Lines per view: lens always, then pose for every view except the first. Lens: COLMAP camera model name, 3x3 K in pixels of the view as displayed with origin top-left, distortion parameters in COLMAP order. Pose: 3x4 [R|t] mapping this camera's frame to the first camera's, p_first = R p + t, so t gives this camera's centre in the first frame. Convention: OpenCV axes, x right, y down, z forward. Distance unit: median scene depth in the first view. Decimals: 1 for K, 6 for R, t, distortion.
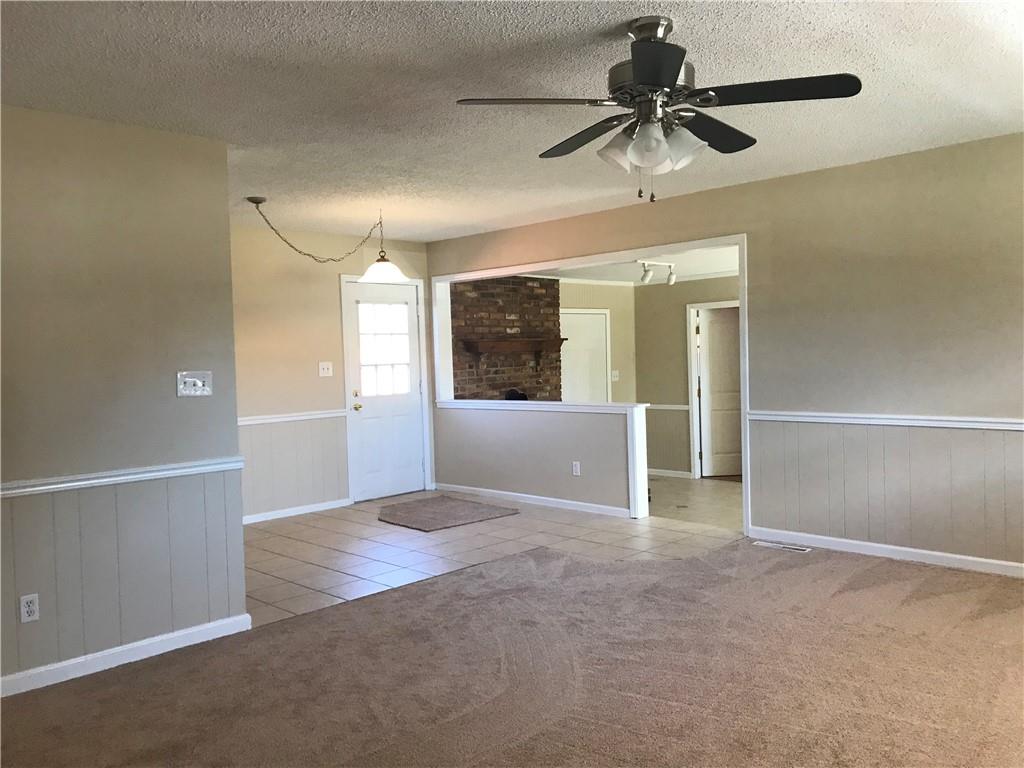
lens RADIAL K [[832.6, 0, 512.0], [0, 832.6, 384.0], [0, 0, 1]] dist [-0.000505, -0.000559]
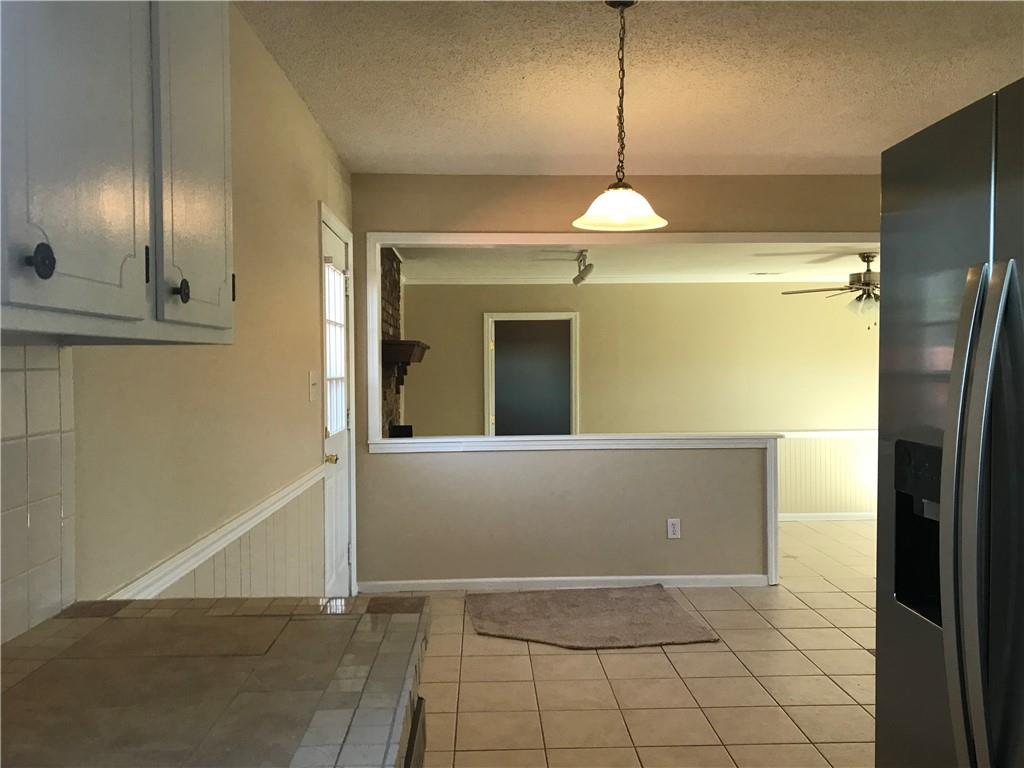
lens RADIAL K [[832.6, 0, 512.0], [0, 832.6, 384.0], [0, 0, 1]] dist [-0.000505, -0.000559]
pose [[0.676868, 0.007034, 0.736070, -0.432517], [0.013043, 0.999683, -0.021547, -0.006550], [-0.735989, 0.024185, 0.676562, 0.496258]]
